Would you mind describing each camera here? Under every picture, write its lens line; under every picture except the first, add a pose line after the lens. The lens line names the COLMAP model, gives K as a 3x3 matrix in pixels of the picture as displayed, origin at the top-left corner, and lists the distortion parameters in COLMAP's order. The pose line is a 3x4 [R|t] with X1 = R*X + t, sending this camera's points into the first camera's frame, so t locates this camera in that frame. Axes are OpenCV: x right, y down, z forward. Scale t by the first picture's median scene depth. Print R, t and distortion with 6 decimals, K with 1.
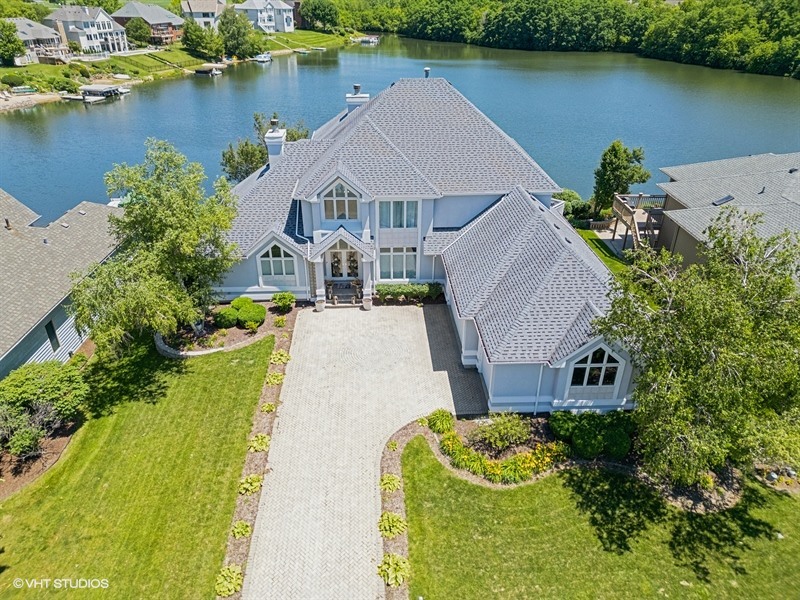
lens RADIAL K [[556.2, 0, 400.0], [0, 556.2, 300.0], [0, 0, 1]] dist [0.078563, -0.078184]
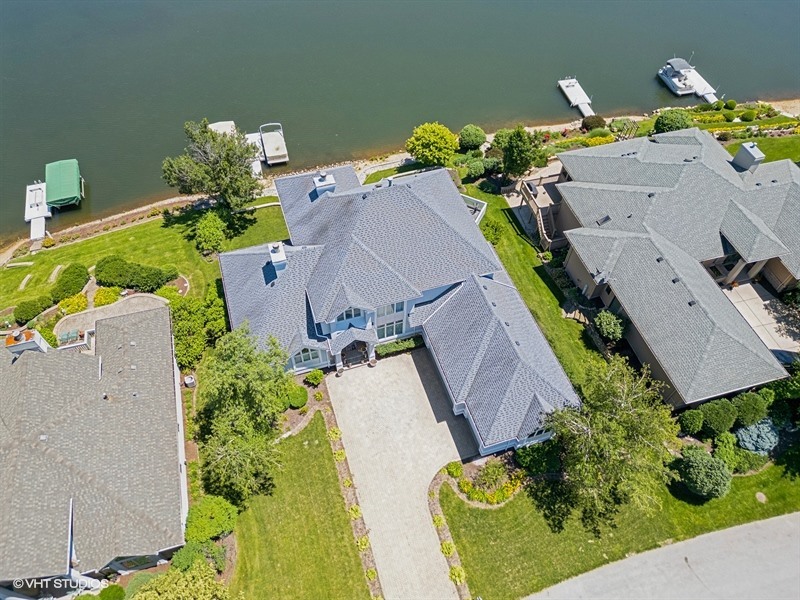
lens RADIAL K [[556.2, 0, 400.0], [0, 556.2, 300.0], [0, 0, 1]] dist [0.078563, -0.078184]
pose [[0.964647, -0.199954, 0.171681, -0.255526], [0.109709, 0.896974, 0.428254, -0.916482], [-0.239625, -0.394279, 0.887200, -0.239033]]
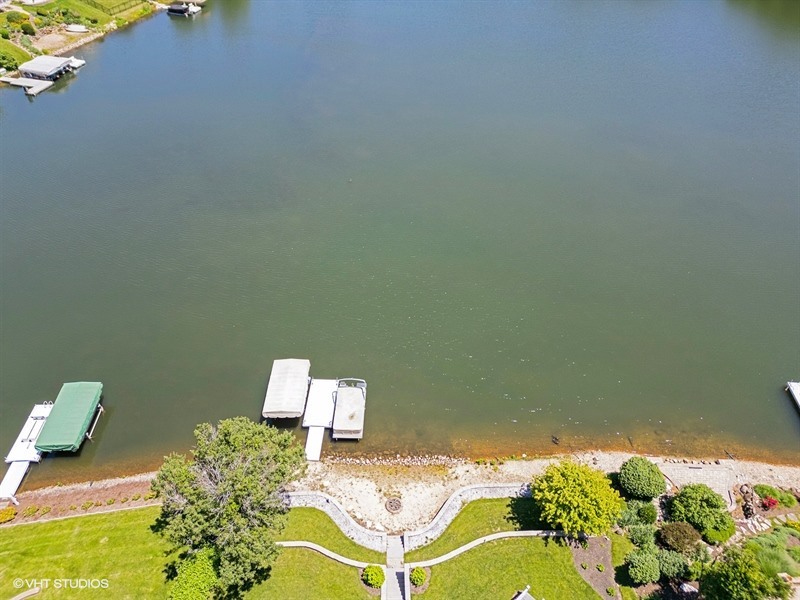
lens RADIAL K [[563.2, 0, 400.0], [0, 563.2, 300.0], [0, 0, 1]] dist [0.060625, -0.044383]
pose [[0.999277, 0.029441, -0.024067, -0.009217], [-0.022649, 0.969201, 0.245227, -1.356380], [0.030545, -0.244505, 0.969167, 0.811377]]
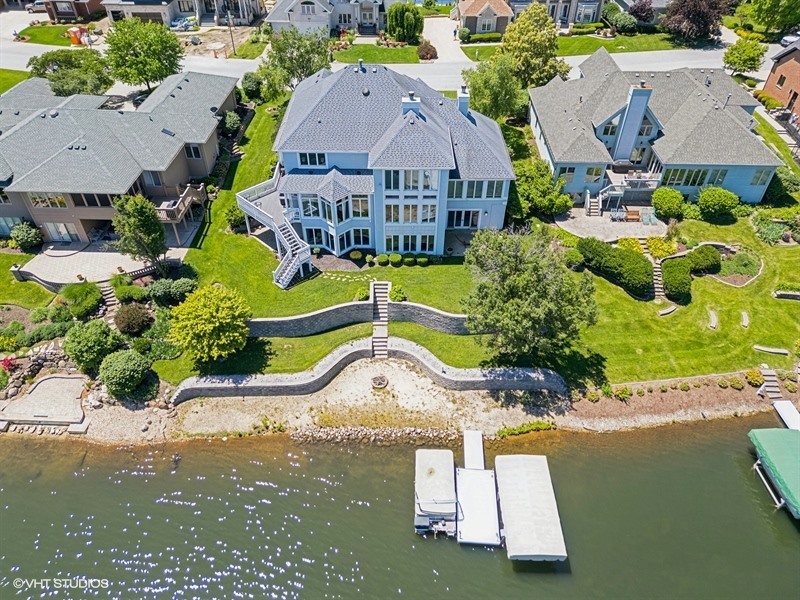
lens RADIAL K [[556.2, 0, 400.0], [0, 556.2, 300.0], [0, 0, 1]] dist [0.078563, -0.078184]
pose [[-0.998657, -0.038334, 0.034849, -0.165808], [0.019878, 0.337652, 0.941061, -2.037704], [-0.047841, 0.940490, -0.336437, 2.701620]]
